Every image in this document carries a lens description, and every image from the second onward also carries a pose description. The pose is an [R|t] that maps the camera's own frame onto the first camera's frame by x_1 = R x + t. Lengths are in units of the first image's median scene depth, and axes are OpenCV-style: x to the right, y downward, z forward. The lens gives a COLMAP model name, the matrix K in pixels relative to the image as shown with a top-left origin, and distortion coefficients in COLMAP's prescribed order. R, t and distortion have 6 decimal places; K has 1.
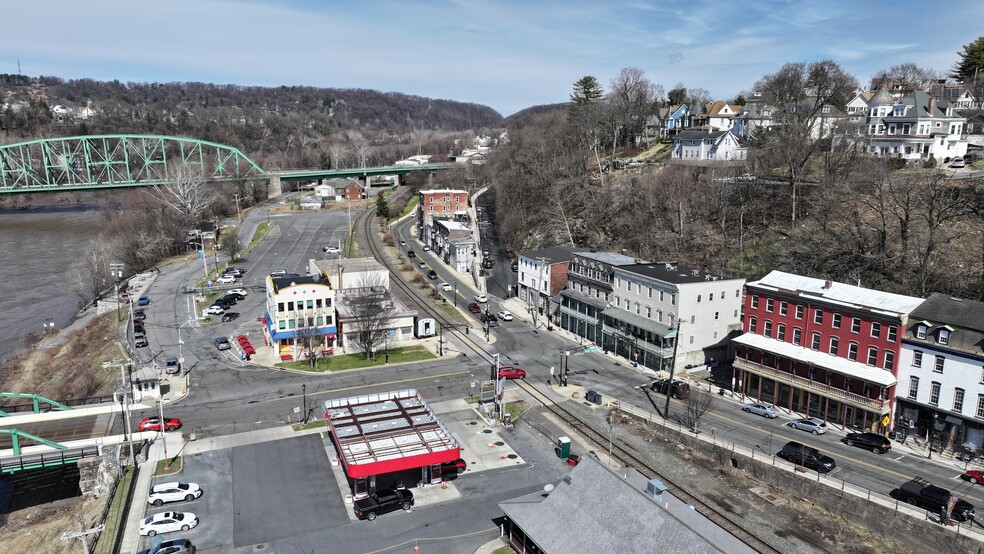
lens RADIAL K [[694.9, 0, 494.1], [0, 694.9, 278.7], [0, 0, 1]] dist [0.001540, 0.016968]
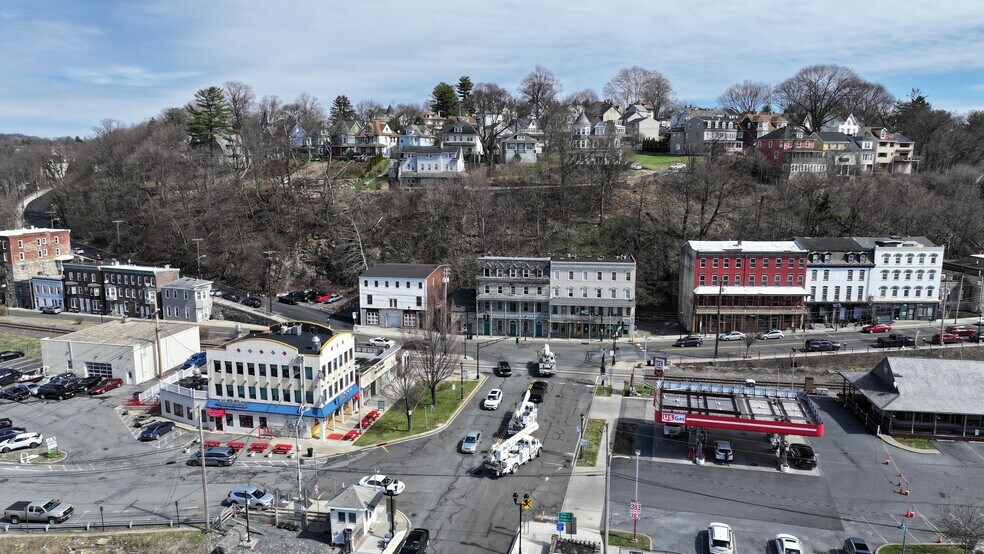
lens RADIAL K [[694.9, 0, 497.5], [0, 694.9, 275.3], [0, 0, 1]] dist [0.001540, 0.016968]
pose [[0.583794, -0.137813, 0.800120, -0.725832], [0.174922, 0.983694, 0.041803, -0.053745], [-0.792835, 0.115554, 0.598381, 0.385579]]
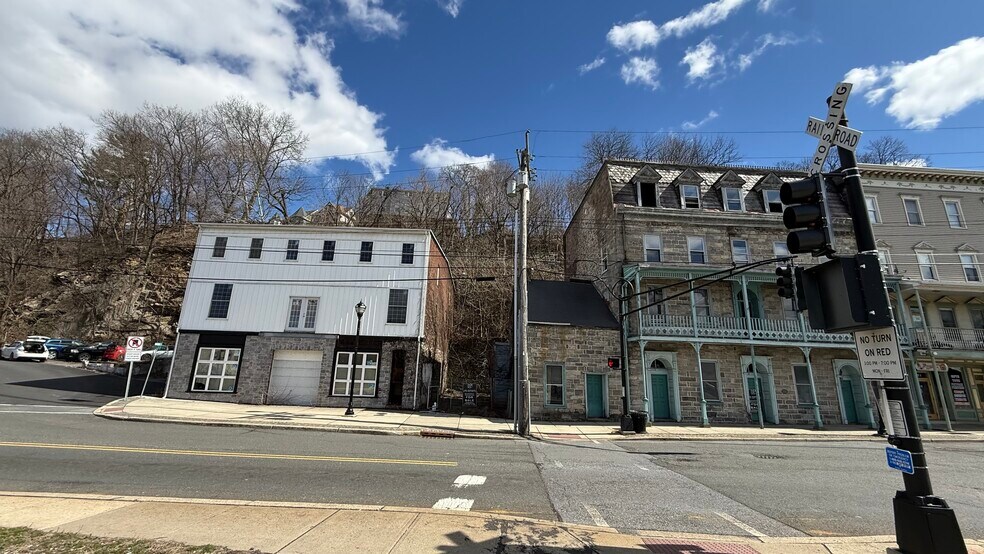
lens RADIAL K [[390.1, 0, 490.6], [0, 390.1, 276.0], [0, 0, 1]] dist [-0.002248, 0.000486]
pose [[0.416010, 0.231018, 0.879526, -0.059924], [0.164674, 0.932063, -0.322708, 0.064818], [-0.894325, 0.279085, 0.349705, 1.049525]]
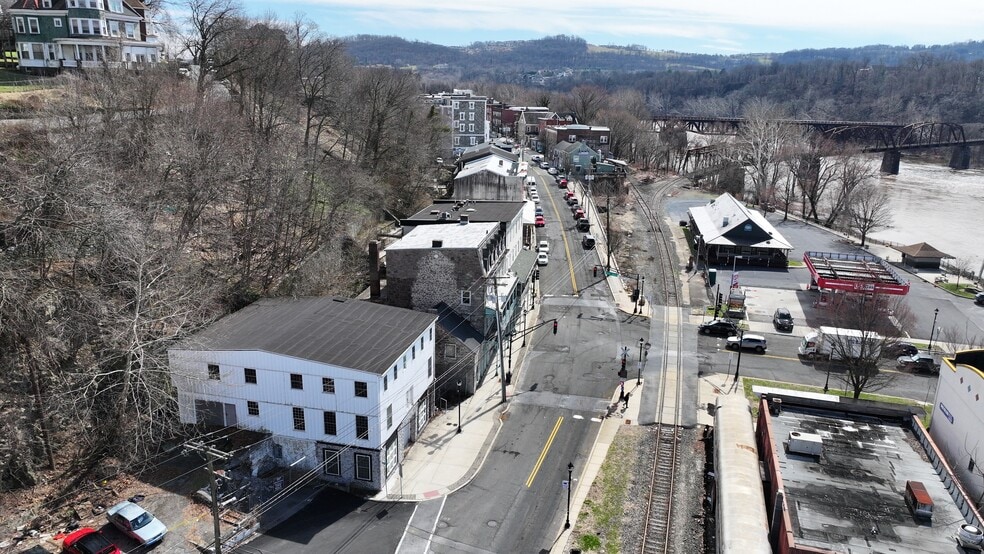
lens RADIAL K [[694.9, 0, 497.3], [0, 694.9, 272.8], [0, 0, 1]] dist [0.001540, 0.016968]
pose [[-0.788606, -0.187360, 0.585659, -0.251618], [0.104871, 0.897513, 0.428338, -0.275025], [-0.605889, 0.399209, -0.688136, 1.461675]]
